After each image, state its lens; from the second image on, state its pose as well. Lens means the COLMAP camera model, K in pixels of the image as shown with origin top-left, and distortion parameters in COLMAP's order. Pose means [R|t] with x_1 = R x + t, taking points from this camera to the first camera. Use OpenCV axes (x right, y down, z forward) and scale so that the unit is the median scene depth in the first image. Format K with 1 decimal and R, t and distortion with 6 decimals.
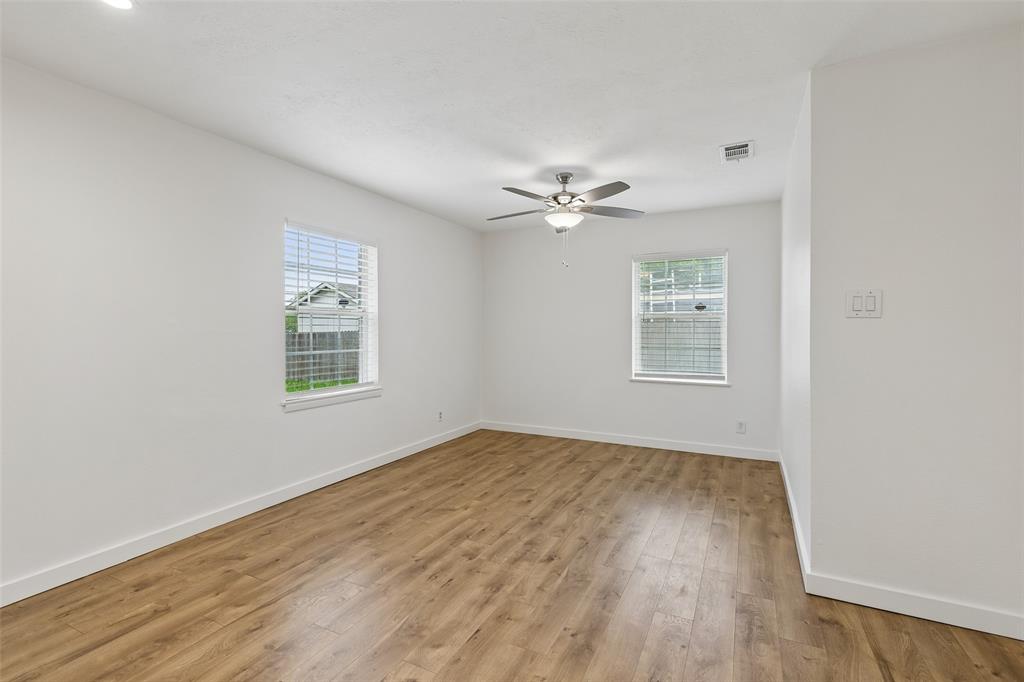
lens RADIAL K [[467.8, 0, 524.4], [0, 467.8, 336.6], [0, 0, 1]] dist [0.004147, -0.000315]
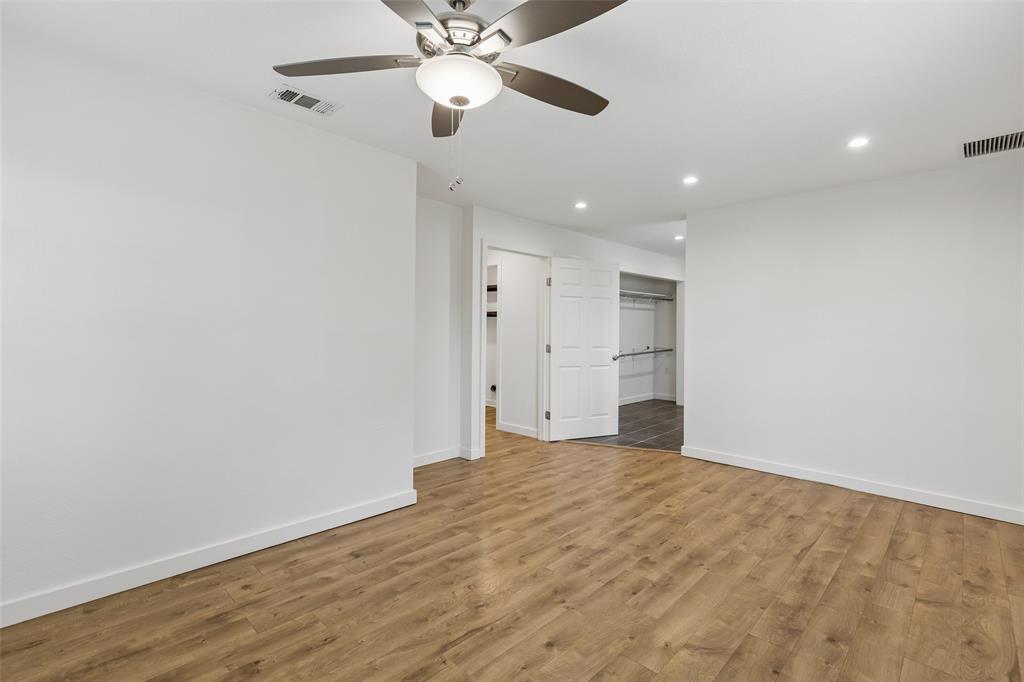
lens RADIAL K [[472.3, 0, 521.3], [0, 472.3, 342.2], [0, 0, 1]] dist [0.012321, -0.000680]
pose [[-0.952103, -0.016758, 0.305317, -0.127294], [-0.008378, 0.999552, 0.028736, -0.016760], [-0.305662, 0.024801, -0.951817, 1.606325]]
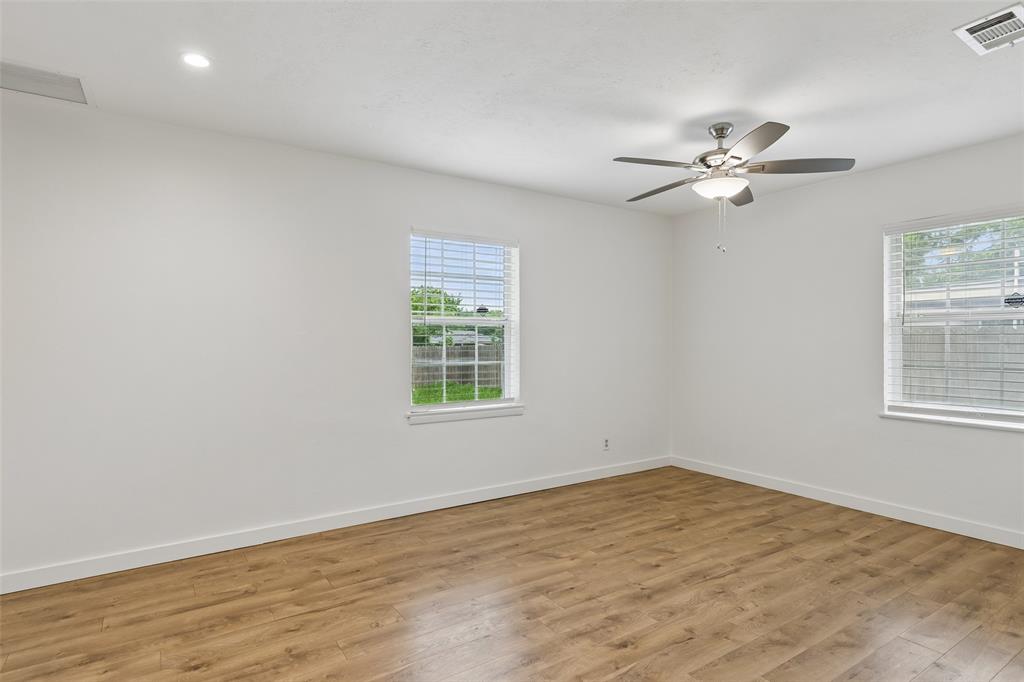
lens RADIAL K [[552.8, 0, 515.3], [0, 552.8, 340.3], [0, 0, 1]] dist [0.001252, -0.002255]
pose [[0.862673, -0.003980, -0.505746, 0.278792], [-0.003853, 0.999888, -0.014442, 0.001548], [0.505747, 0.014407, 0.862561, 0.114492]]
